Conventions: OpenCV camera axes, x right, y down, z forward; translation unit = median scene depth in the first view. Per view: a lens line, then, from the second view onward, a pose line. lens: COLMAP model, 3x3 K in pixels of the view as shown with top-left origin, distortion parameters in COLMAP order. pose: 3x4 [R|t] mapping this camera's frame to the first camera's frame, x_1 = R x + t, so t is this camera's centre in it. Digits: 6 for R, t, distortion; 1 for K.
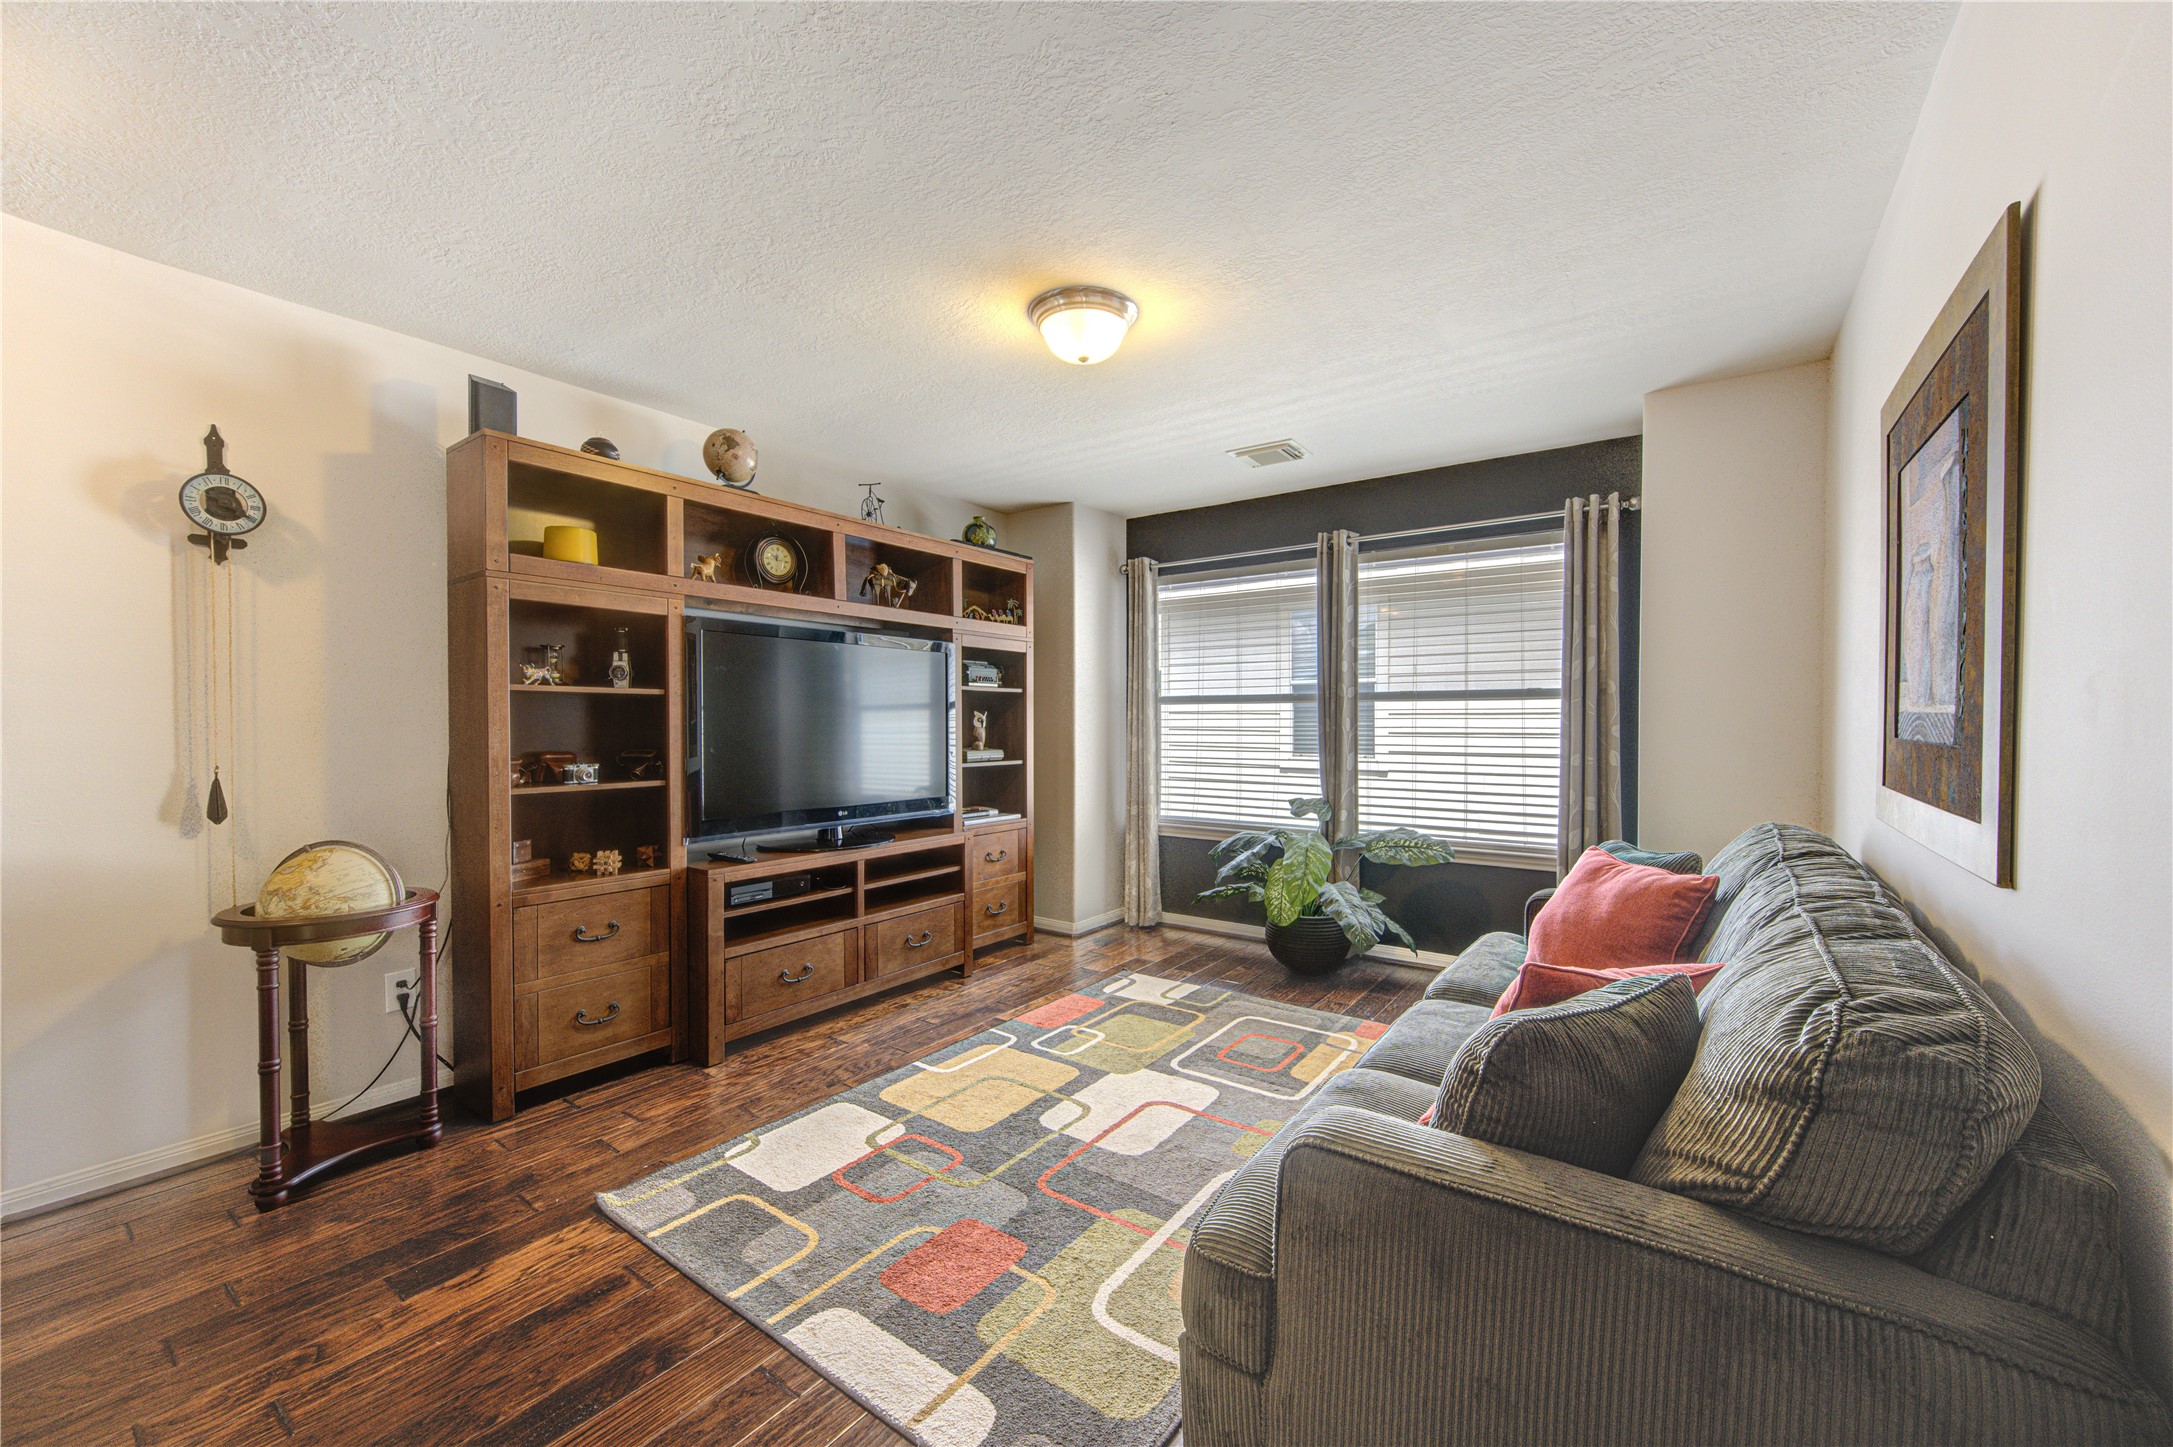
lens RADIAL K [[841.3, 0, 1095.0], [0, 841.3, 729.4], [0, 0, 1]] dist [0.002101, 0.000016]
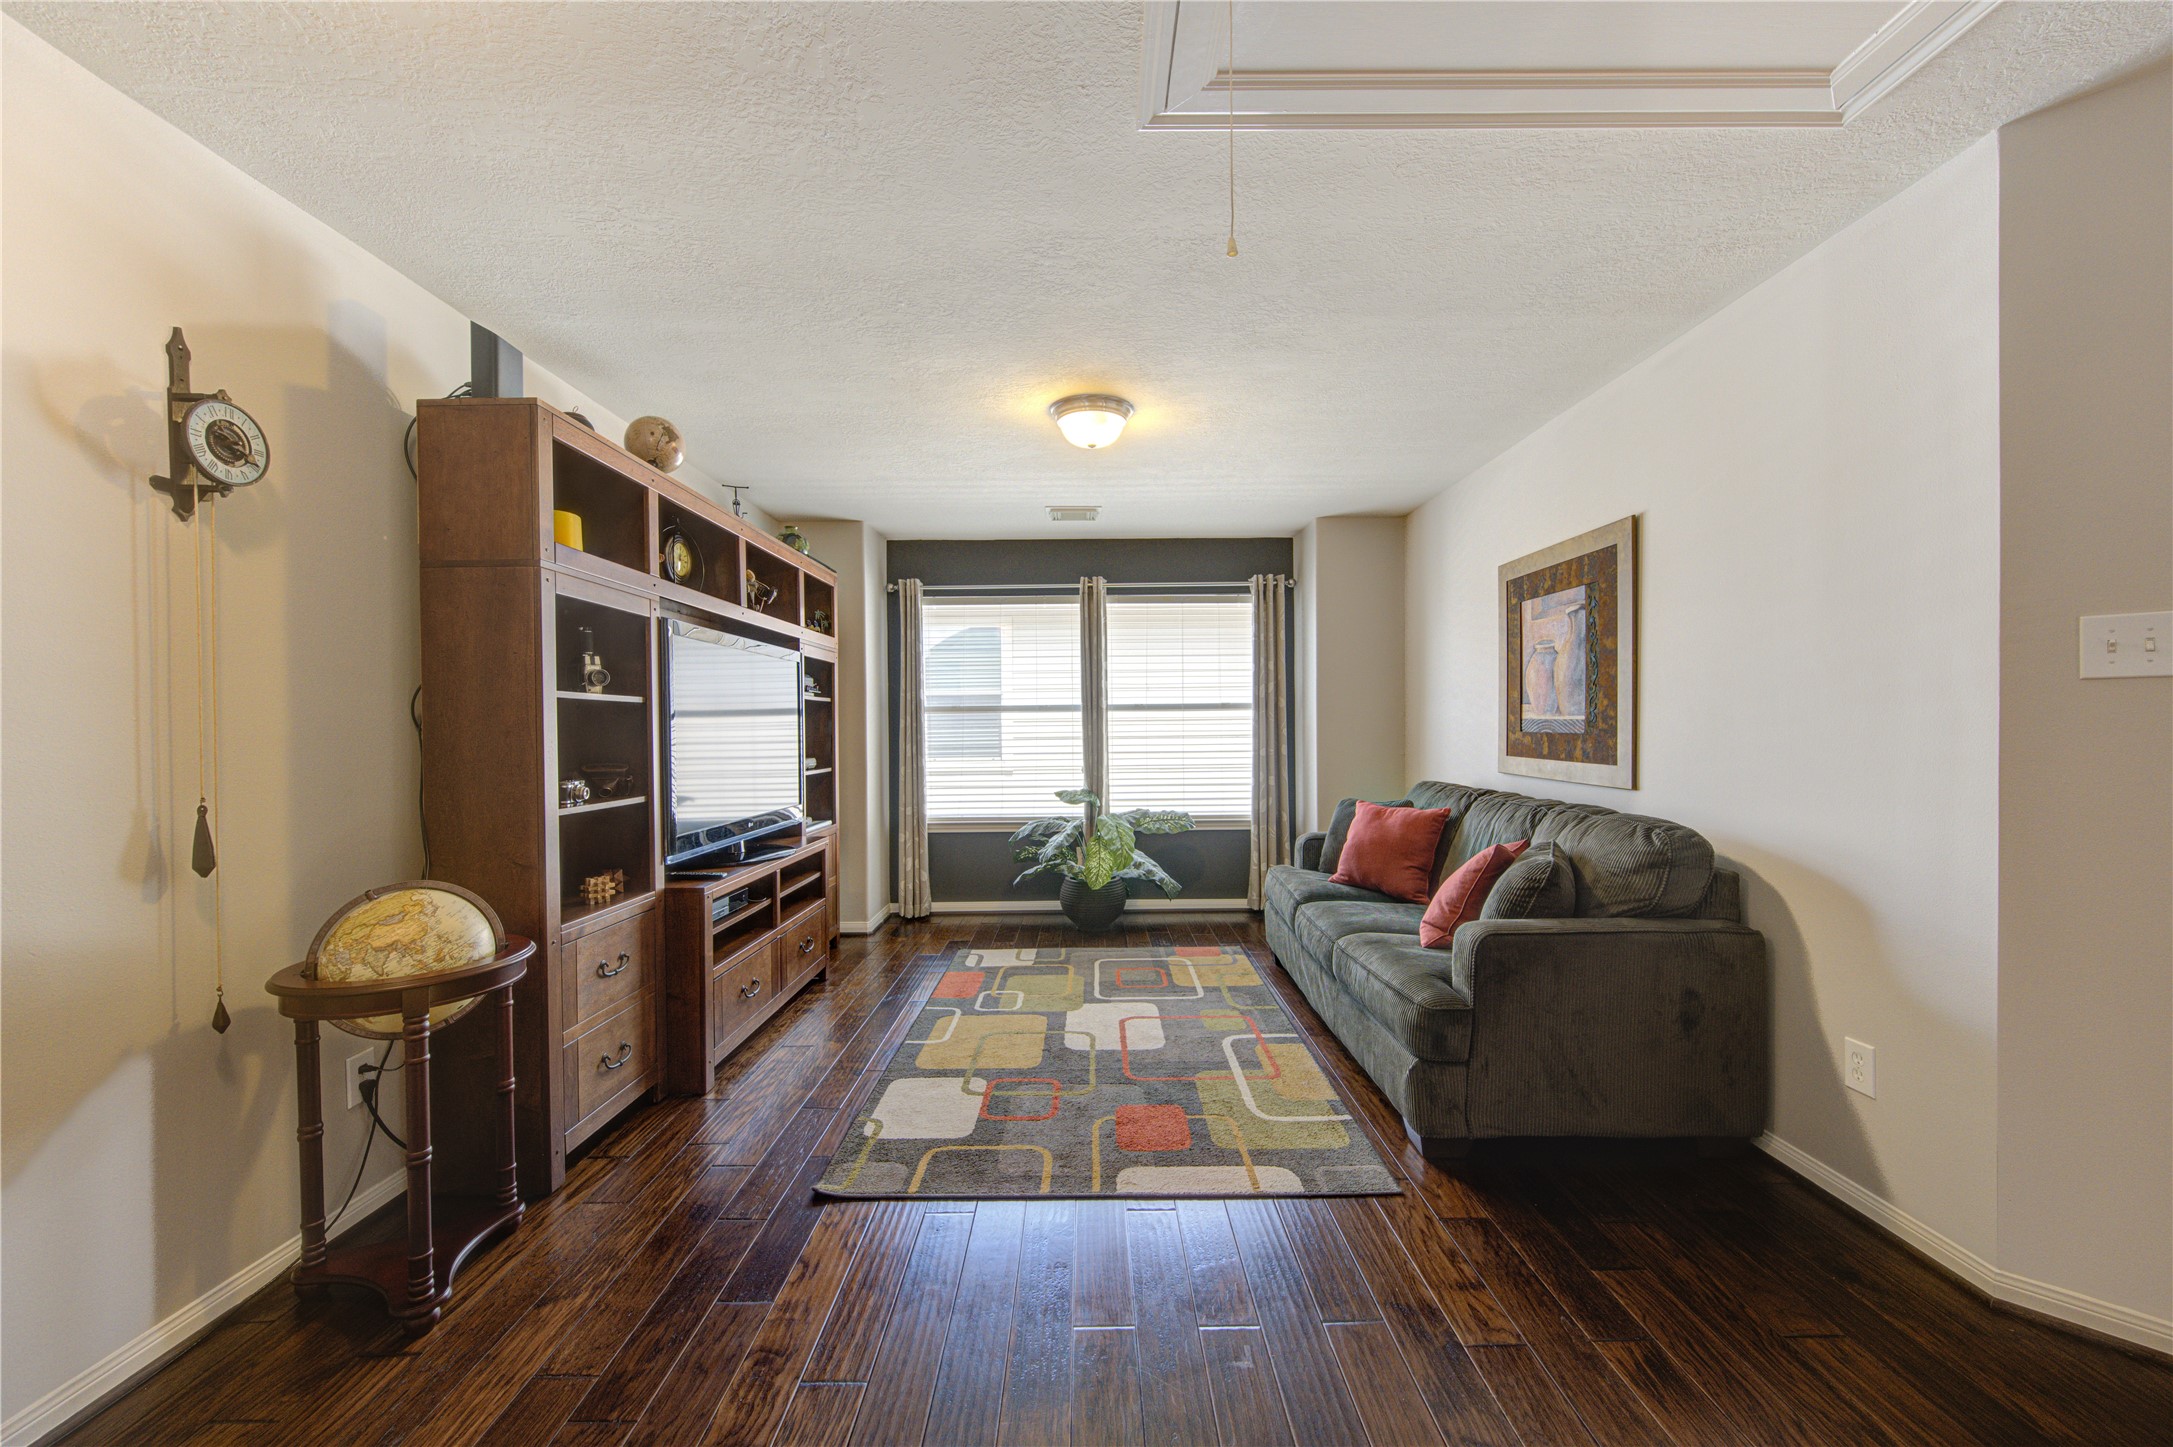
lens RADIAL K [[841.3, 0, 1095.0], [0, 841.3, 729.4], [0, 0, 1]] dist [0.002101, 0.000016]
pose [[0.812771, -0.009422, 0.582507, -0.653888], [0.014795, 0.999881, -0.004470, -0.000832], [-0.582395, 0.012251, 0.812813, -0.035659]]
